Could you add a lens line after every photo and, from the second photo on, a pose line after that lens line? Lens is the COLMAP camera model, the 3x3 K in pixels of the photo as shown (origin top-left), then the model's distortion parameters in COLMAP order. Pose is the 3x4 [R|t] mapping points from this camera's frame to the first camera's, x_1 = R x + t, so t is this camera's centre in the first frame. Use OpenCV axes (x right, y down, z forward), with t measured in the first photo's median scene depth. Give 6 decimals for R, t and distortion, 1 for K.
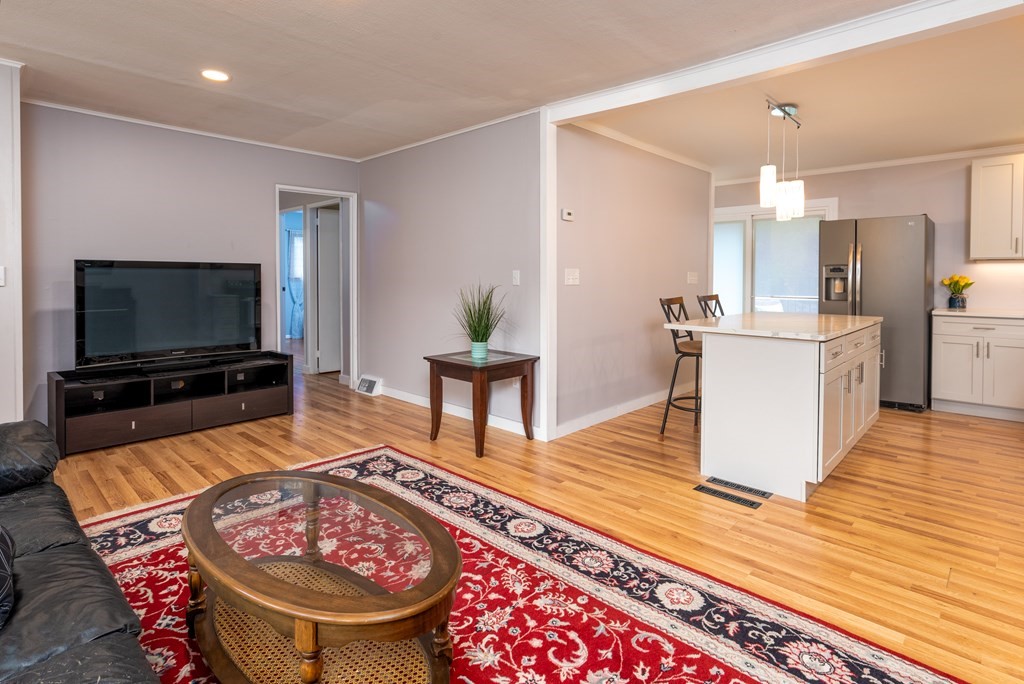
lens RADIAL K [[519.7, 0, 516.1], [0, 519.7, 282.3], [0, 0, 1]] dist [0.003343, -0.000577]
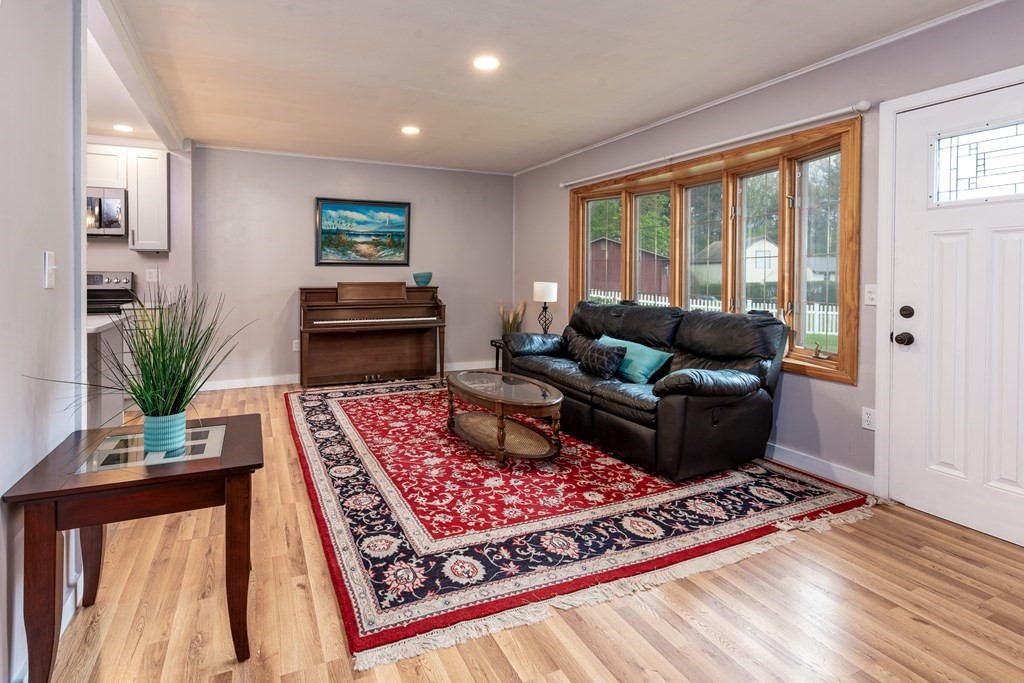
lens RADIAL K [[519.7, 0, 486.1], [0, 519.7, 275.6], [0, 0, 1]] dist [0.003343, -0.000577]
pose [[-0.926892, -0.008892, 0.375222, -0.729057], [-0.003424, 0.999878, 0.015237, -0.018629], [-0.375311, 0.012838, -0.926810, 1.927541]]
